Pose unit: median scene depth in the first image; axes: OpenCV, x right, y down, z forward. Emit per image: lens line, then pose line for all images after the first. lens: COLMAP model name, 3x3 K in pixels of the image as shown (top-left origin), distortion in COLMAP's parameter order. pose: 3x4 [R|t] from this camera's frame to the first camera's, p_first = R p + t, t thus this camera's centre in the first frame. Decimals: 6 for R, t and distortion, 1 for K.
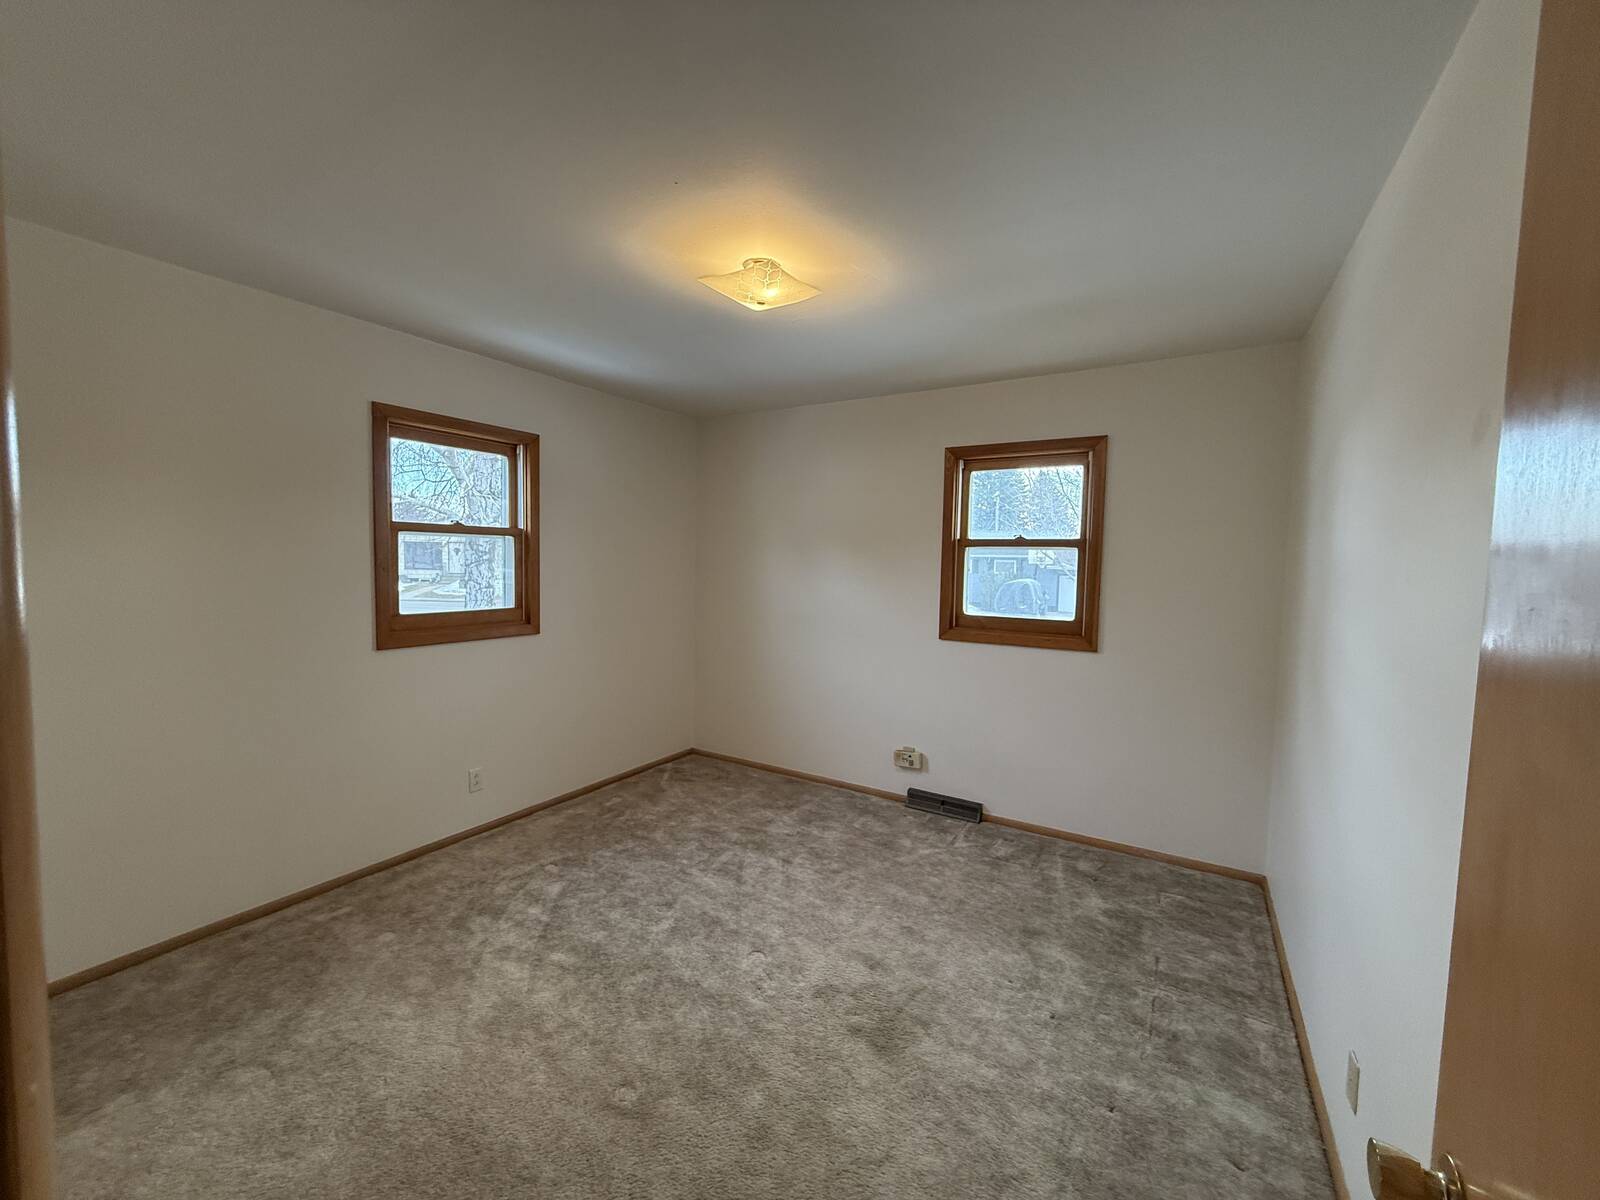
lens RADIAL K [[645.4, 0, 800.0], [0, 645.4, 600.0], [0, 0, 1]] dist [0.009128, -0.000291]
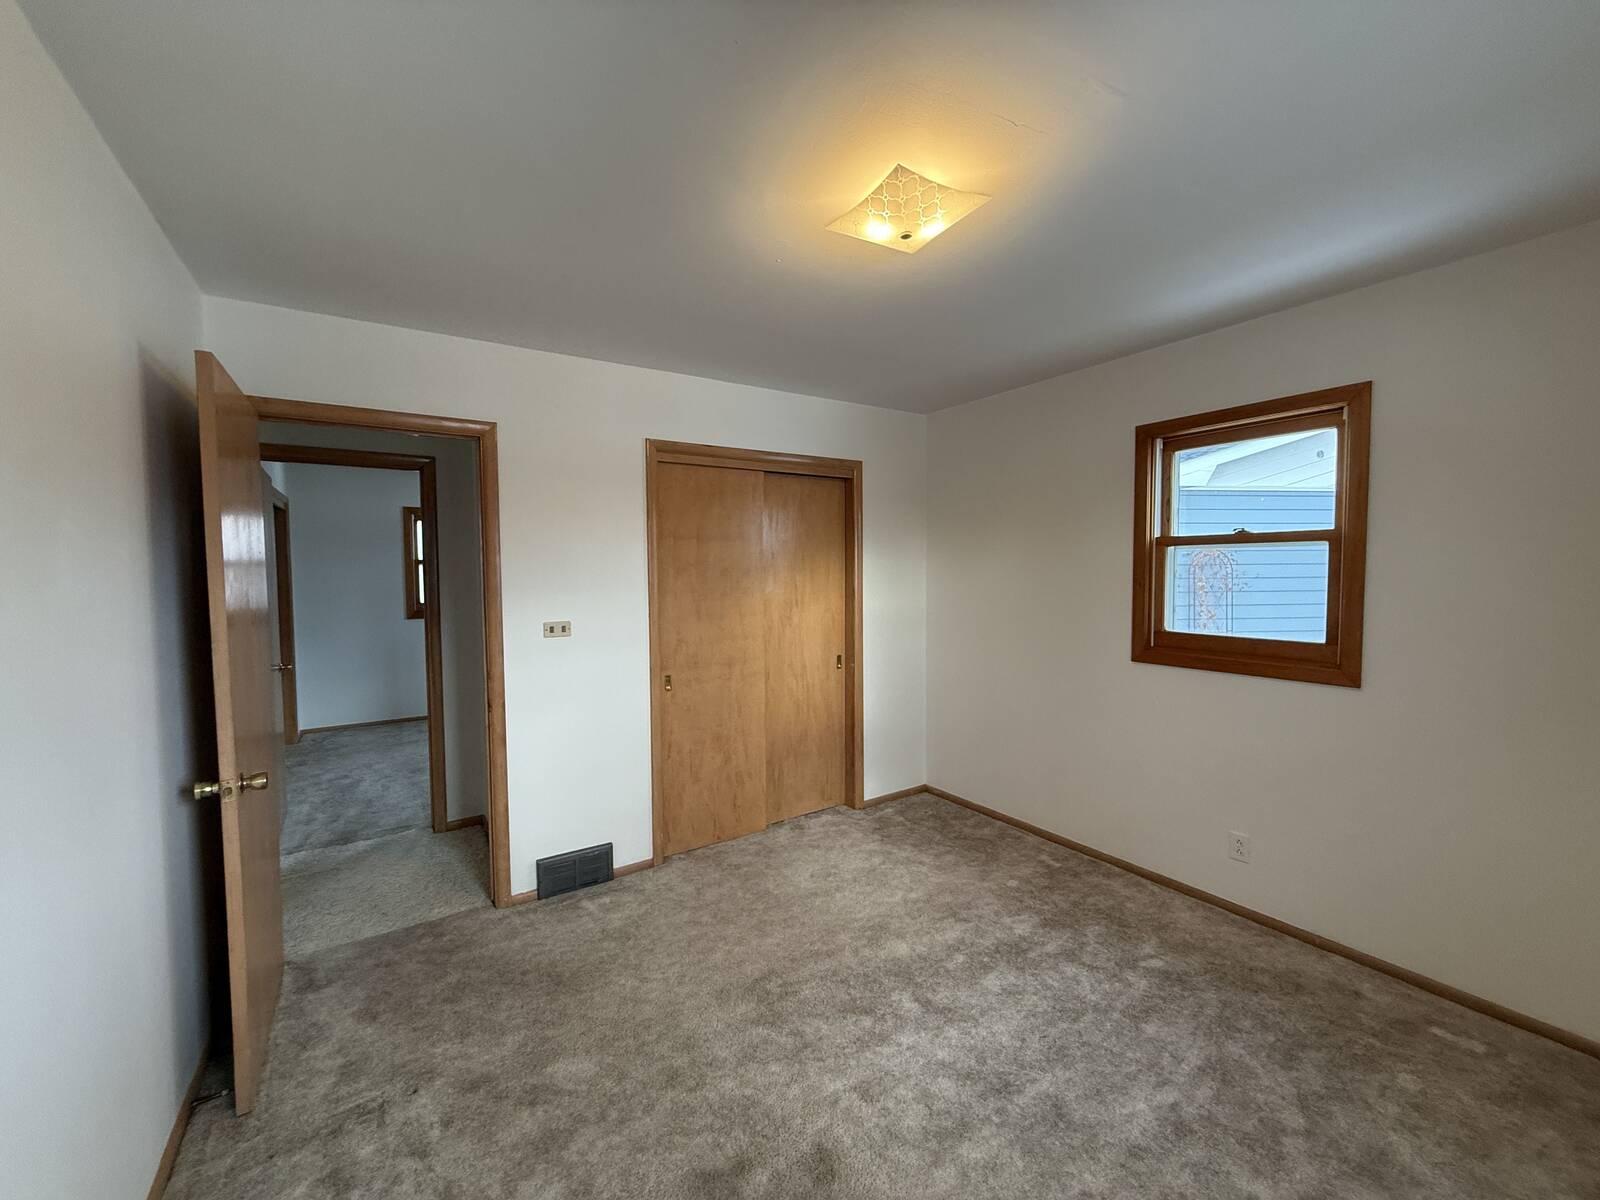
lens RADIAL K [[645.4, 0, 800.0], [0, 645.4, 600.0], [0, 0, 1]] dist [0.009128, -0.000291]
pose [[-0.430687, 0.024932, -0.902157, 0.451123], [-0.060029, 0.996613, 0.056200, -0.041275], [0.900503, 0.078360, -0.427732, 0.809888]]
